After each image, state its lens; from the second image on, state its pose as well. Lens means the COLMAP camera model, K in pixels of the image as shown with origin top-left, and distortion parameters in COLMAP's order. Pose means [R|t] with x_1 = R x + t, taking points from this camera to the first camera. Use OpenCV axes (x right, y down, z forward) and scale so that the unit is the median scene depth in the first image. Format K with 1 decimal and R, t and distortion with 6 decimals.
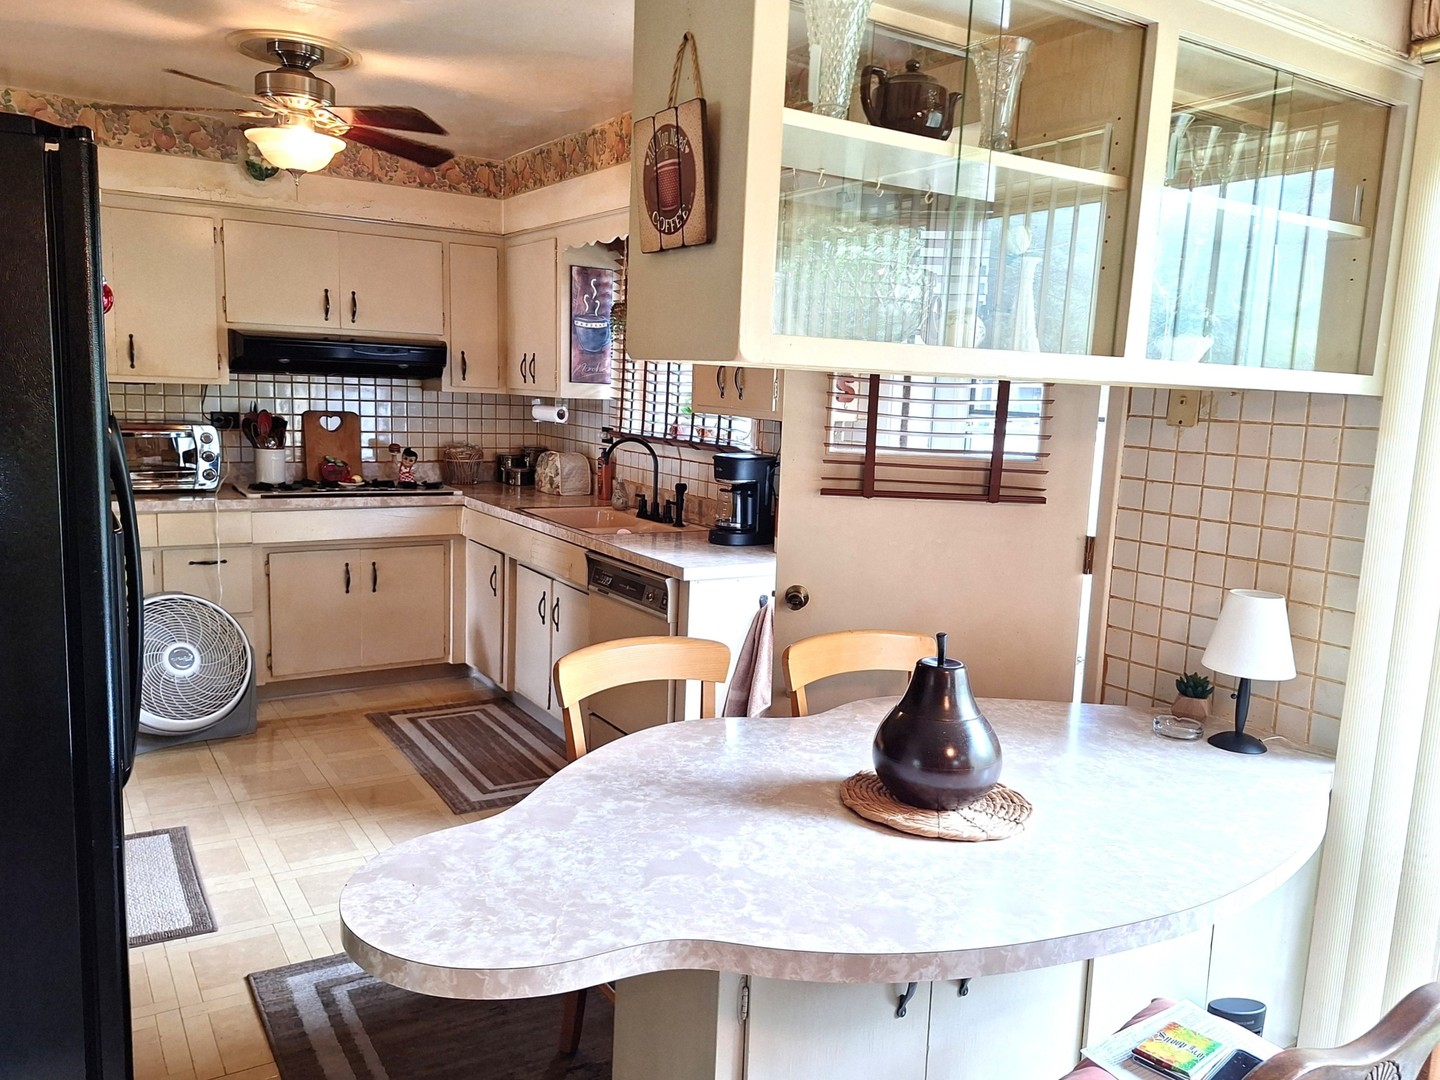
lens RADIAL K [[1061.4, 0, 720.0], [0, 1061.4, 540.0], [0, 0, 1]] dist [0.105809, -0.117046]
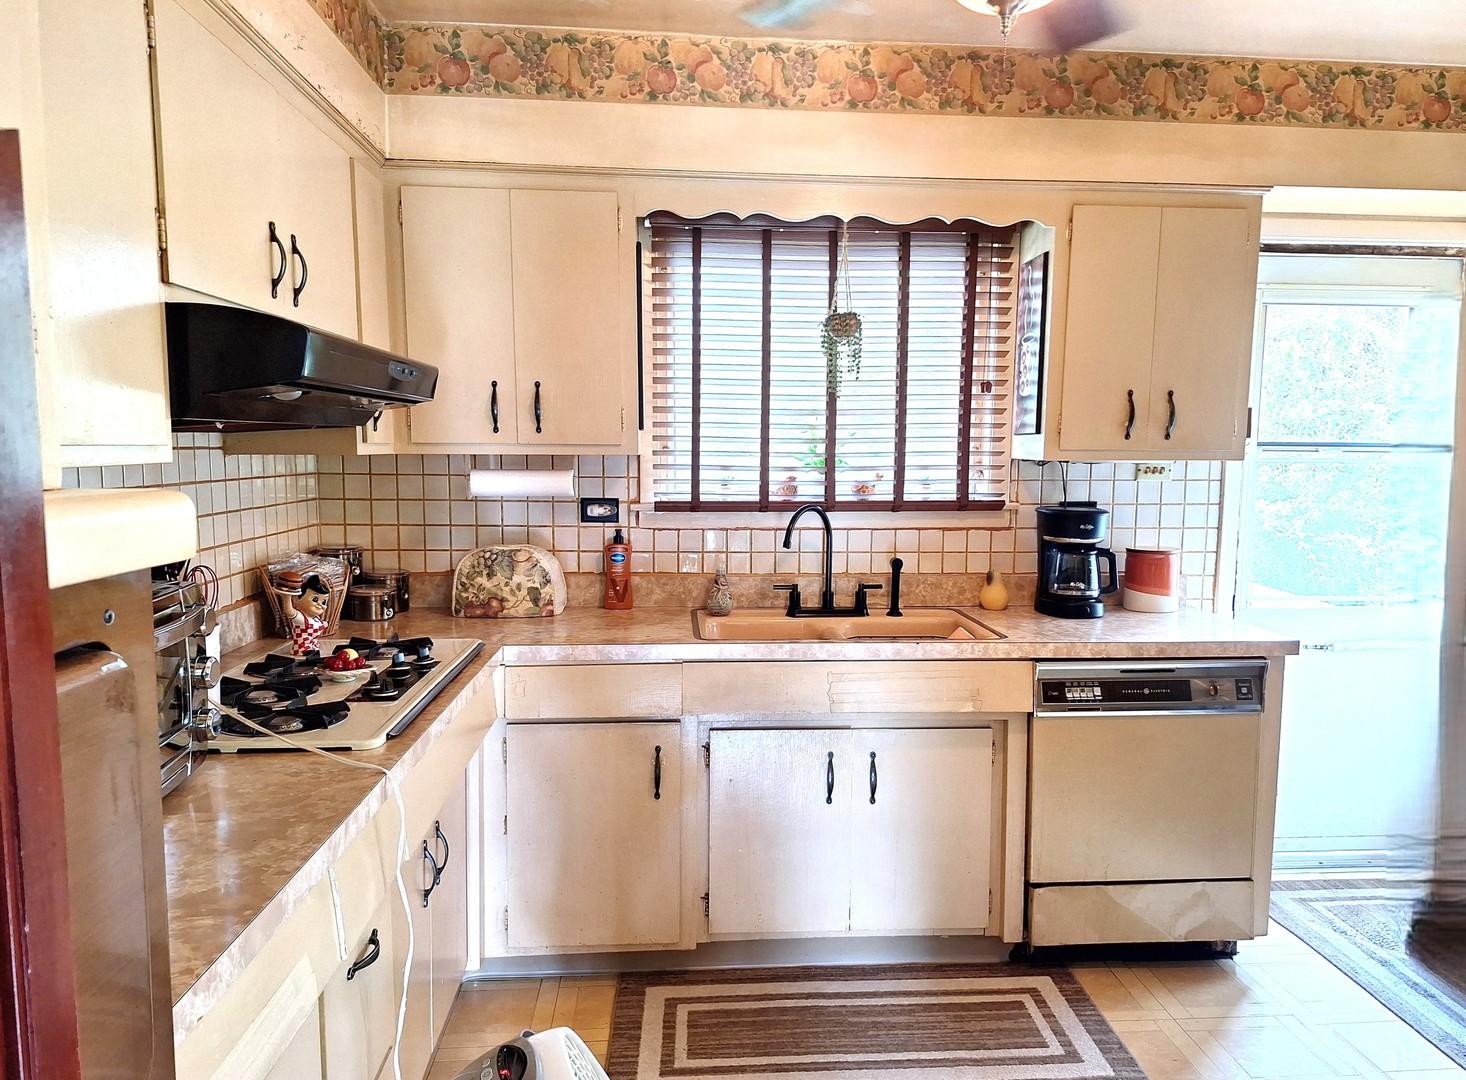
lens RADIAL K [[1062.2, 0, 735.8], [0, 1062.2, 561.3], [0, 0, 1]] dist [0.003920, 0.000203]
pose [[0.473846, -0.139015, 0.869566, -0.704851], [0.138885, 0.986900, 0.082091, -0.123200], [-0.869587, 0.081872, 0.486946, 0.704084]]
